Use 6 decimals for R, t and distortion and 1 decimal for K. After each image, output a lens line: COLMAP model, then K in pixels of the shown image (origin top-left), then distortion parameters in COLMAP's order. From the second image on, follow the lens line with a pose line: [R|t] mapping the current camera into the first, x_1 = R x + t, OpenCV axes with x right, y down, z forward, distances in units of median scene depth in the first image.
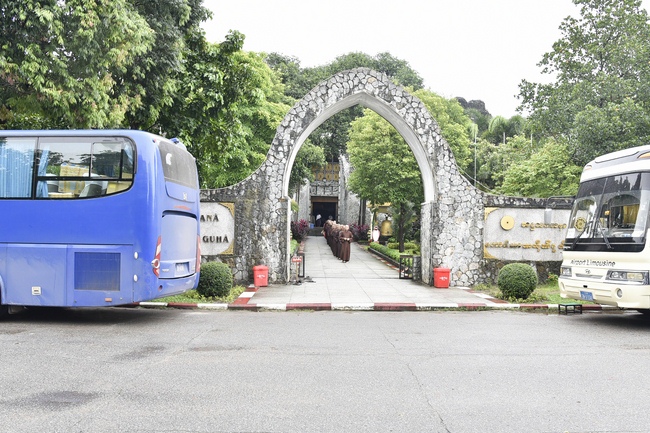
lens RADIAL K [[432.2, 0, 325.0], [0, 432.2, 216.5], [0, 0, 1]] dist [-0.035974, -0.000749]
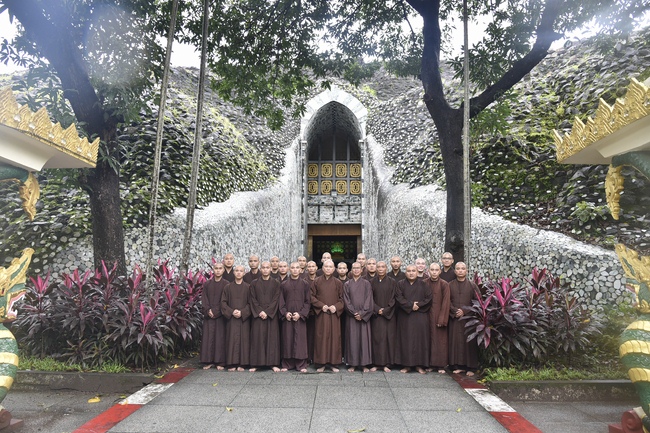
lens RADIAL K [[438.8, 0, 325.0], [0, 438.8, 216.5], [0, 0, 1]] dist [-0.039525, 0.002416]
pose [[0.998884, -0.022407, -0.041583, 0.009739], [0.016882, 0.991532, -0.128758, 0.011923], [0.044116, 0.127913, 0.990804, 0.481273]]
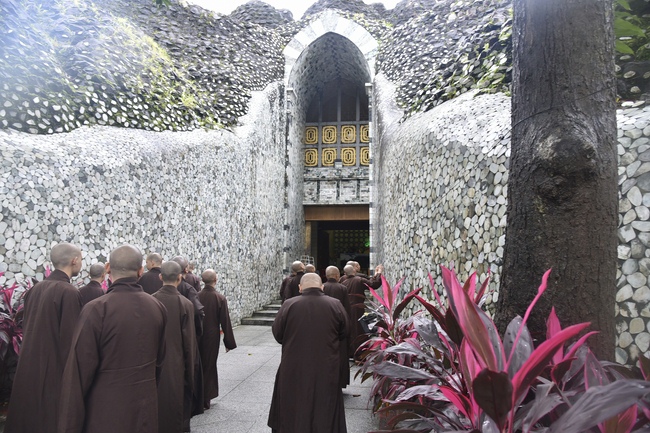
lens RADIAL K [[432.2, 0, 325.0], [0, 432.2, 216.5], [0, 0, 1]] dist [-0.035974, -0.000749]
pose [[0.990358, -0.028843, -0.135498, 0.039294], [0.012520, 0.992718, -0.119806, 0.010048], [0.137967, 0.116955, 0.983507, 0.622386]]
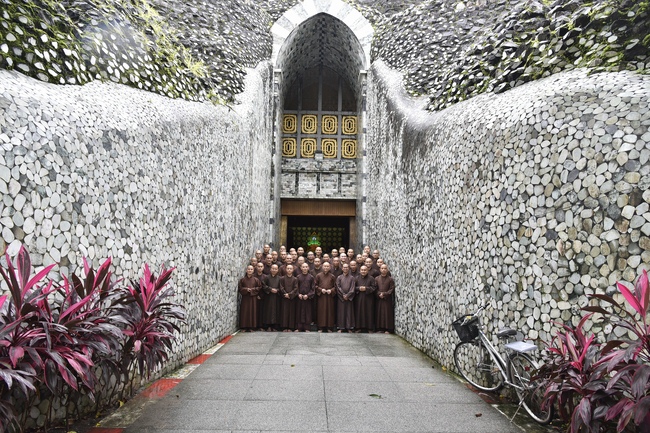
lens RADIAL K [[438.8, 0, 325.0], [0, 438.8, 216.5], [0, 0, 1]] dist [-0.039525, 0.002416]
pose [[0.999905, -0.001740, 0.013679, -0.001045], [0.003307, 0.993316, -0.115376, 0.010634], [-0.013387, 0.115410, 0.993228, 0.638857]]
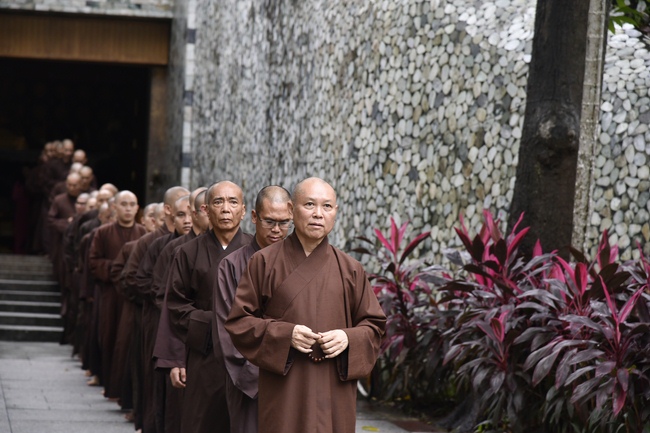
lens RADIAL K [[2099.8, 0, 325.0], [0, 2099.8, 216.5], [0, 0, 1]] dist [0.090389, 0.705661]
pose [[0.987842, 0.024229, 0.153561, -0.018918], [-0.024260, 0.999704, -0.001672, 0.011878], [-0.153556, -0.002074, 0.988138, 0.384329]]
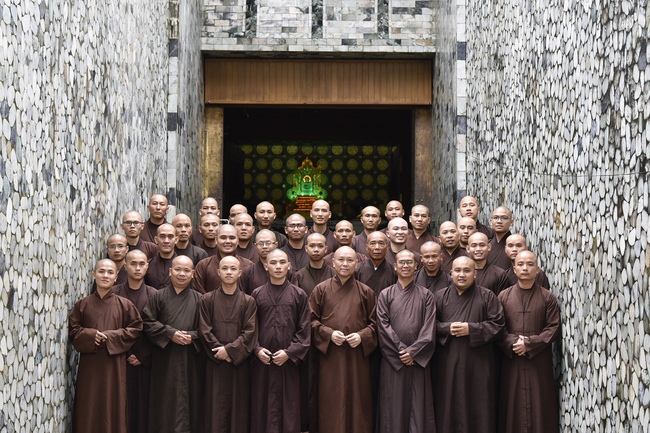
lens RADIAL K [[1289.4, 0, 325.0], [0, 1289.4, 216.5], [0, 0, 1]] dist [-0.025080, -0.091685]
pose [[0.999914, -0.012926, 0.002415, -0.001030], [0.013006, 0.999254, -0.036357, 0.010658], [-0.001944, 0.036385, 0.999336, 0.654151]]
